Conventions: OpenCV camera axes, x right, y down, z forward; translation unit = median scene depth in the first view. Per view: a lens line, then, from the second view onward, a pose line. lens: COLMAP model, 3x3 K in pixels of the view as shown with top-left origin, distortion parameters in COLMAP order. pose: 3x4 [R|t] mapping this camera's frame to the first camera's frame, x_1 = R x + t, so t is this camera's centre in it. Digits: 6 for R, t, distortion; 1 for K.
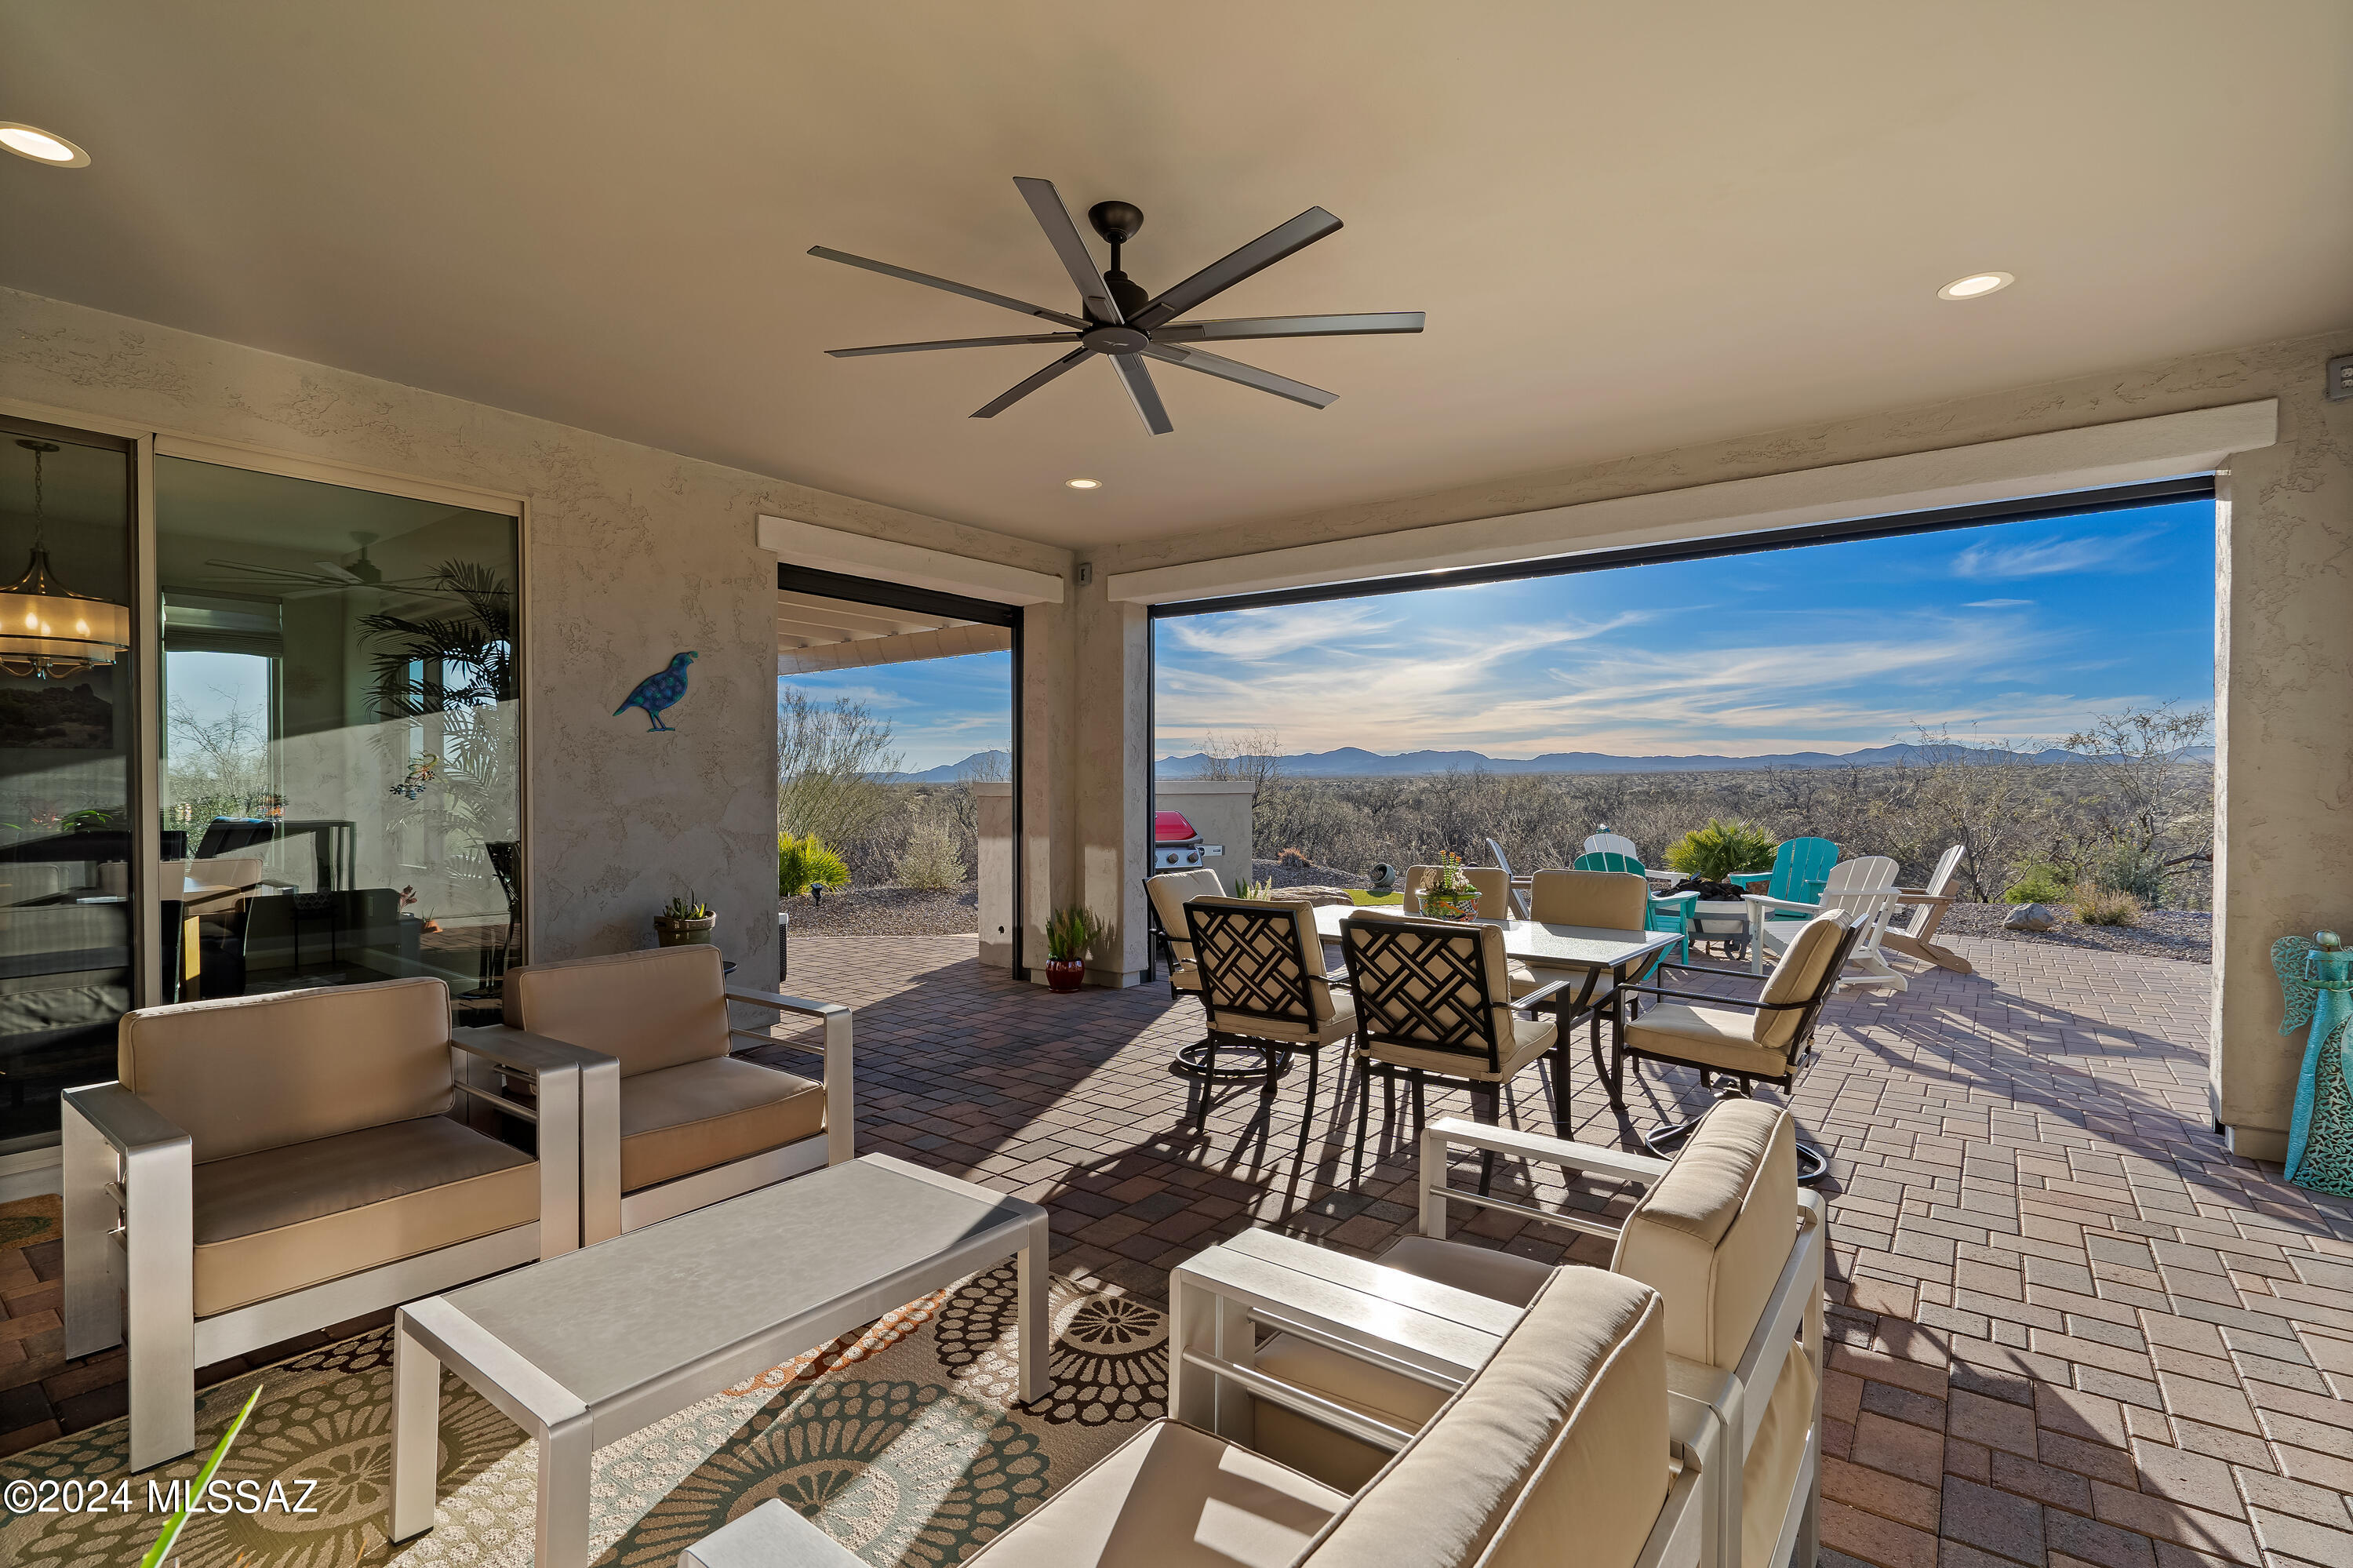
lens RADIAL K [[1073.1, 0, 1176.5], [0, 1073.1, 784.0], [0, 0, 1]] dist [-0.003751, -0.000092]
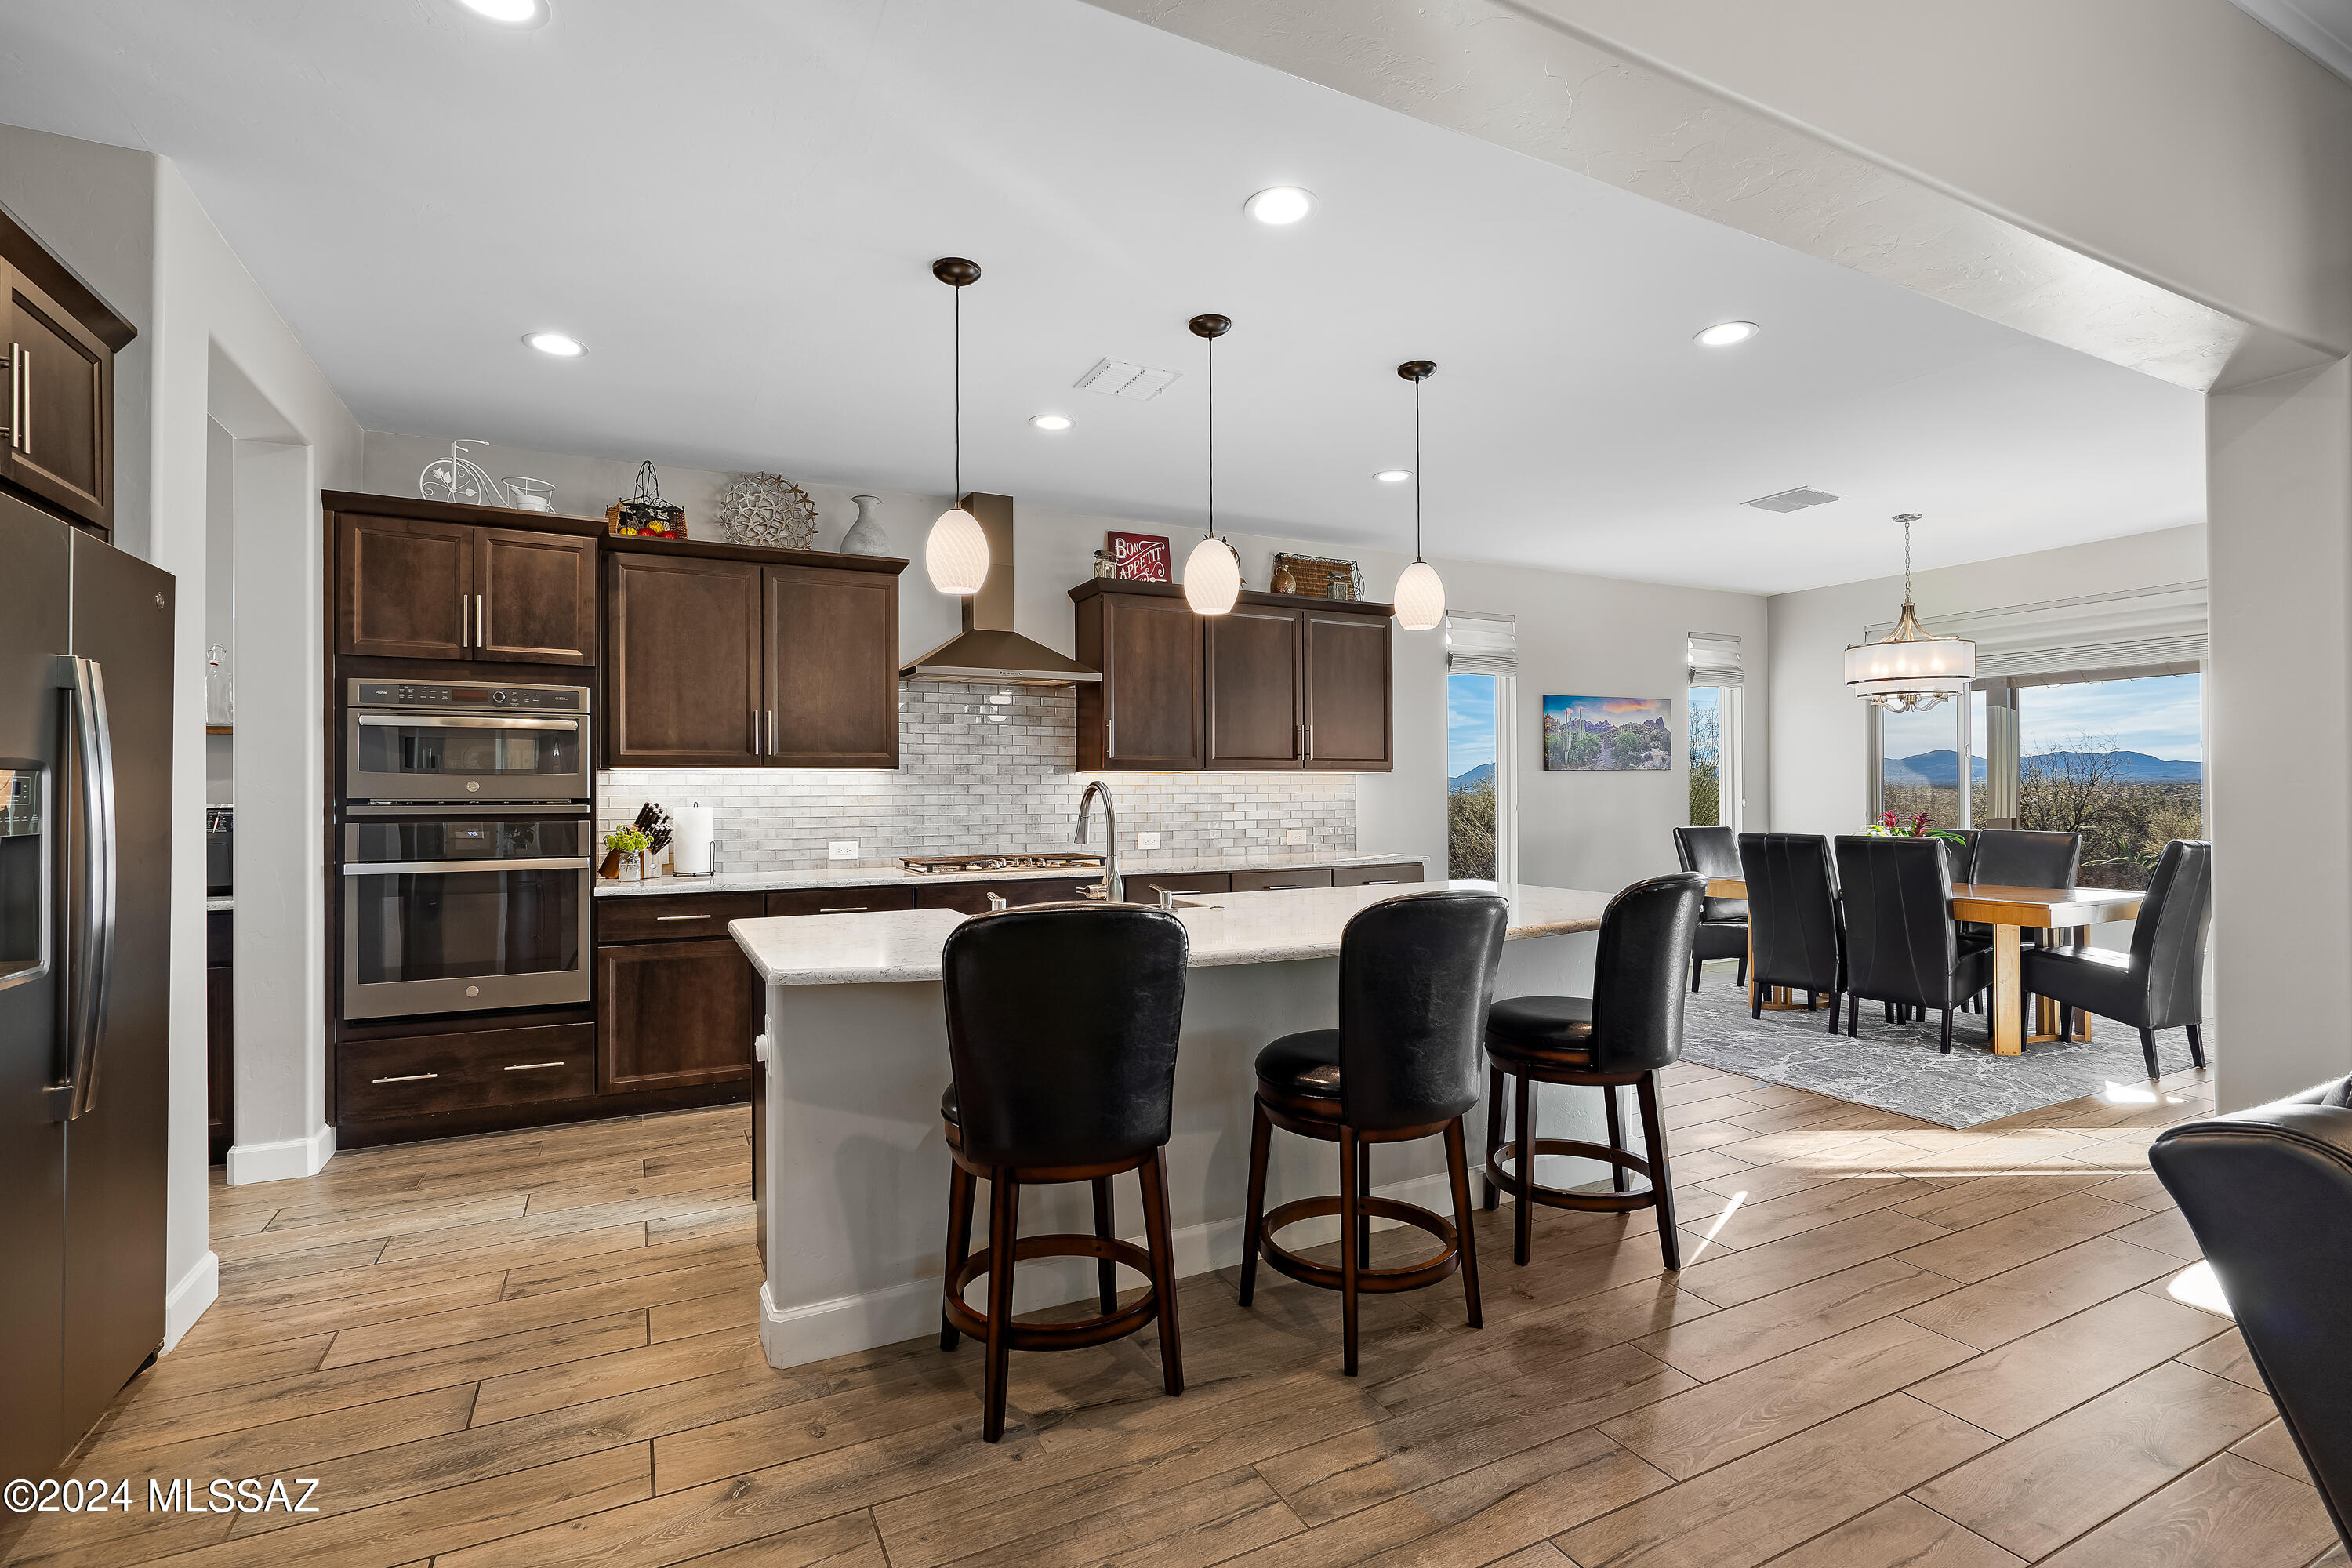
lens RADIAL K [[1072.6, 0, 1176.0], [0, 1072.6, 784.0], [0, 0, 1]] dist [-0.003751, -0.000092]
pose [[0.898173, -0.006085, -0.439600, -0.943575], [0.001582, 0.999942, -0.010610, -0.005878], [0.439639, 0.008834, 0.898131, -0.319229]]
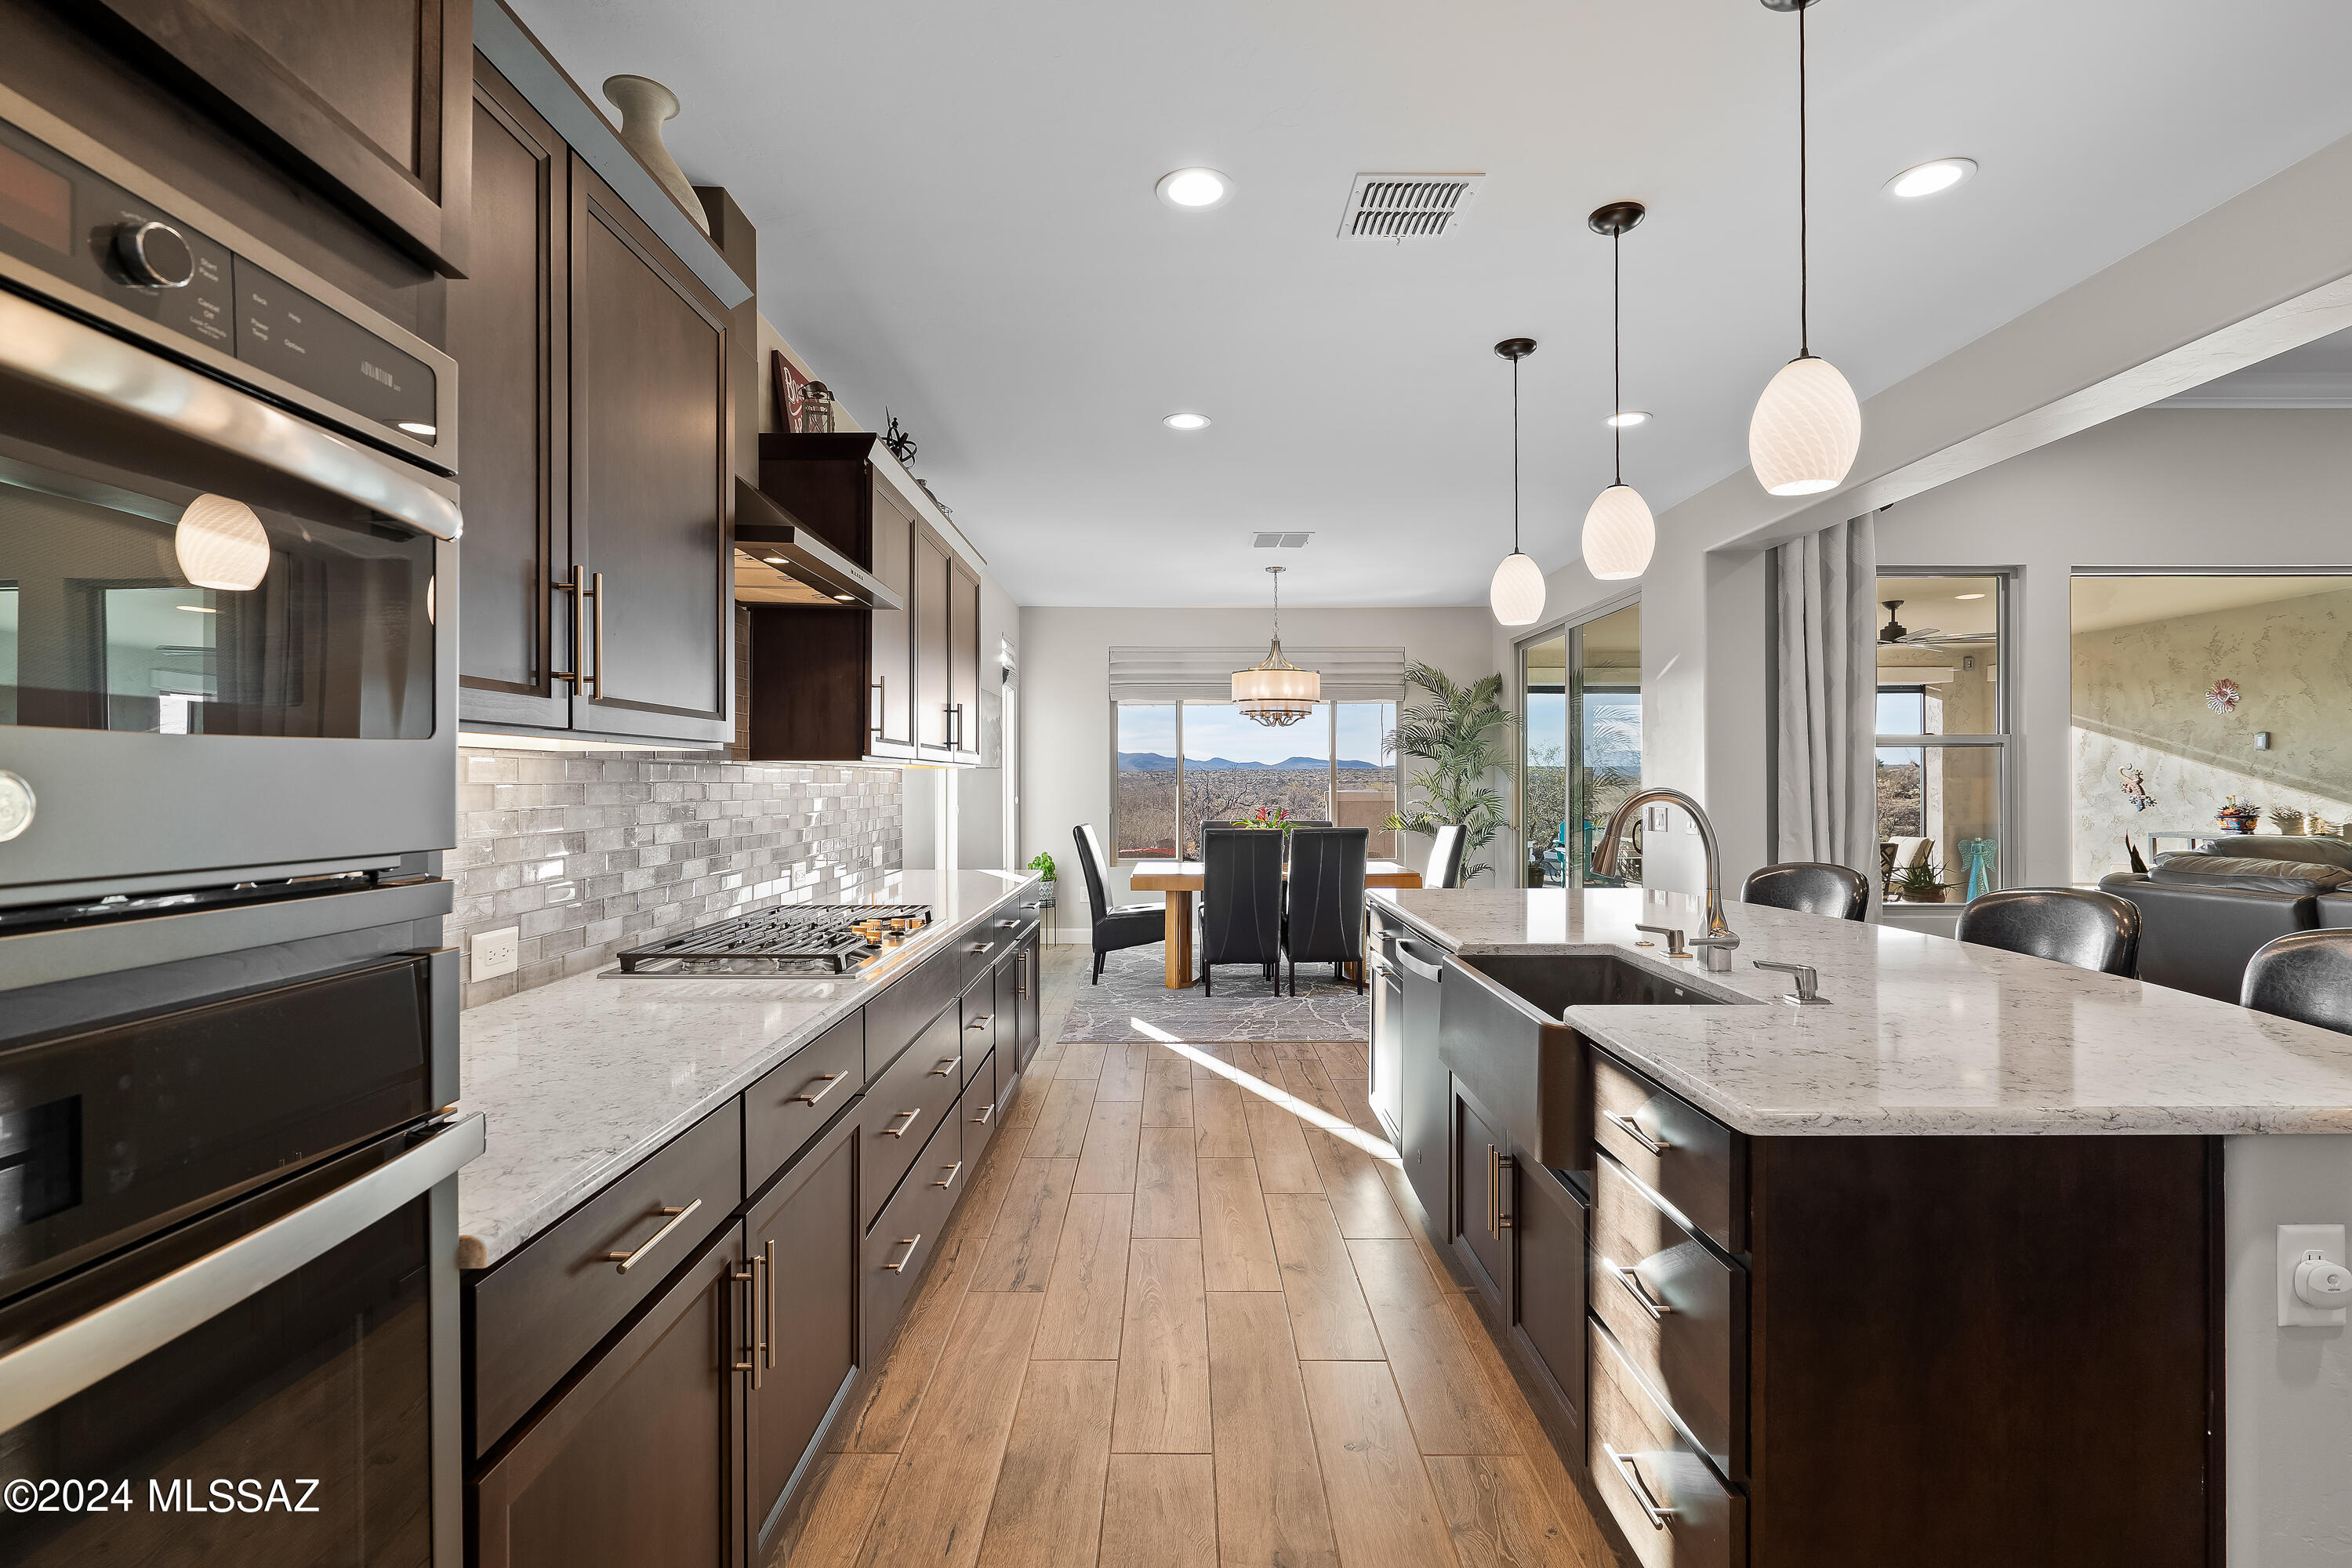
lens RADIAL K [[1072.6, 0, 1176.0], [0, 1072.6, 784.0], [0, 0, 1]] dist [-0.003751, -0.000092]
pose [[0.792155, -0.000604, 0.610319, -1.523479], [0.002111, 0.999996, -0.001751, -0.012120], [-0.610316, 0.002675, 0.792154, -0.076834]]
